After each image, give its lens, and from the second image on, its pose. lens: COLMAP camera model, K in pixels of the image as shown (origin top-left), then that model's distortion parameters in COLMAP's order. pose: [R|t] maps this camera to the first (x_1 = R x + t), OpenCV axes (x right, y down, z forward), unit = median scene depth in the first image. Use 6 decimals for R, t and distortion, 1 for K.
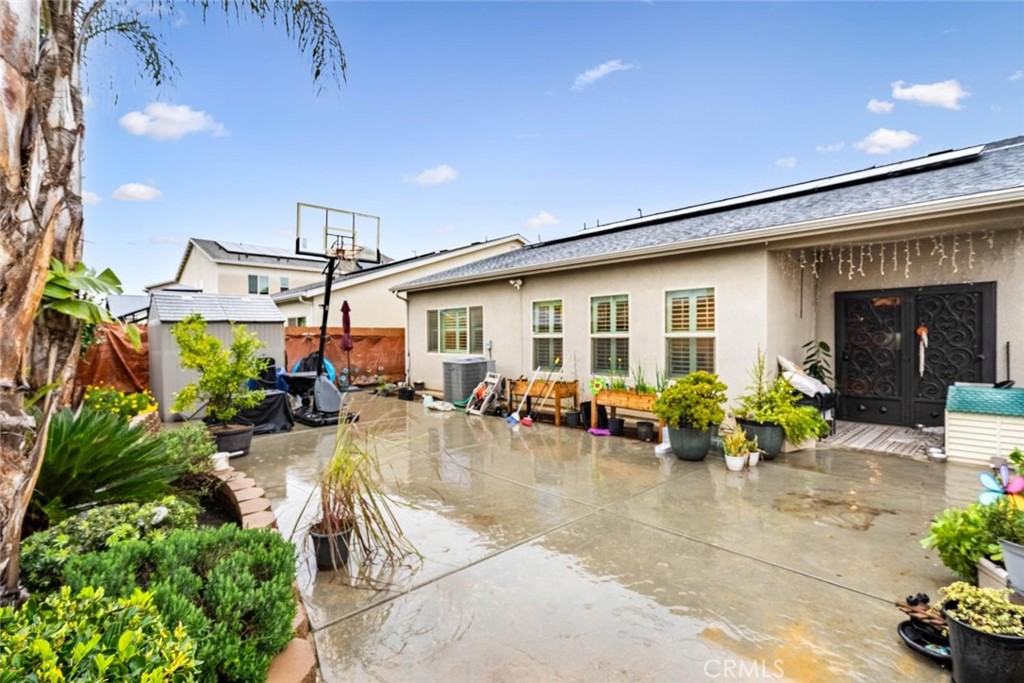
lens RADIAL K [[476.9, 0, 504.0], [0, 476.9, 335.4], [0, 0, 1]] dist [0.000271, 0.000194]
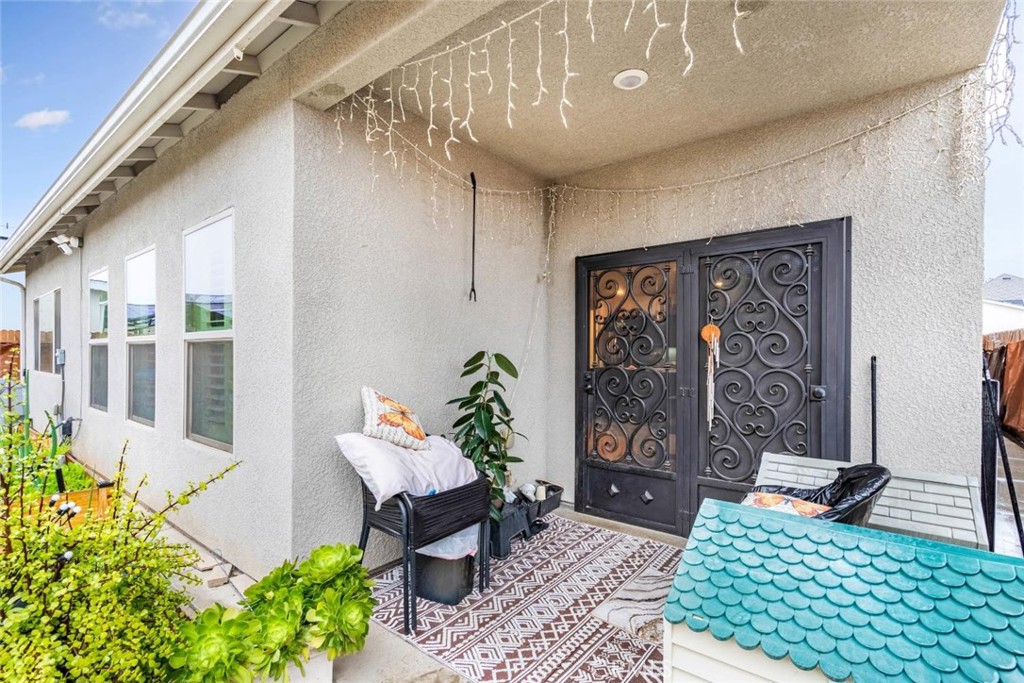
lens RADIAL K [[463.6, 0, 512.0], [0, 463.6, 341.5], [0, 0, 1]] dist [-0.000121, -0.000014]
pose [[0.987471, 0.003531, 0.157763, 0.620066], [-0.002306, 0.999966, -0.007953, 0.003746], [-0.157786, 0.007490, 0.987445, 0.591556]]
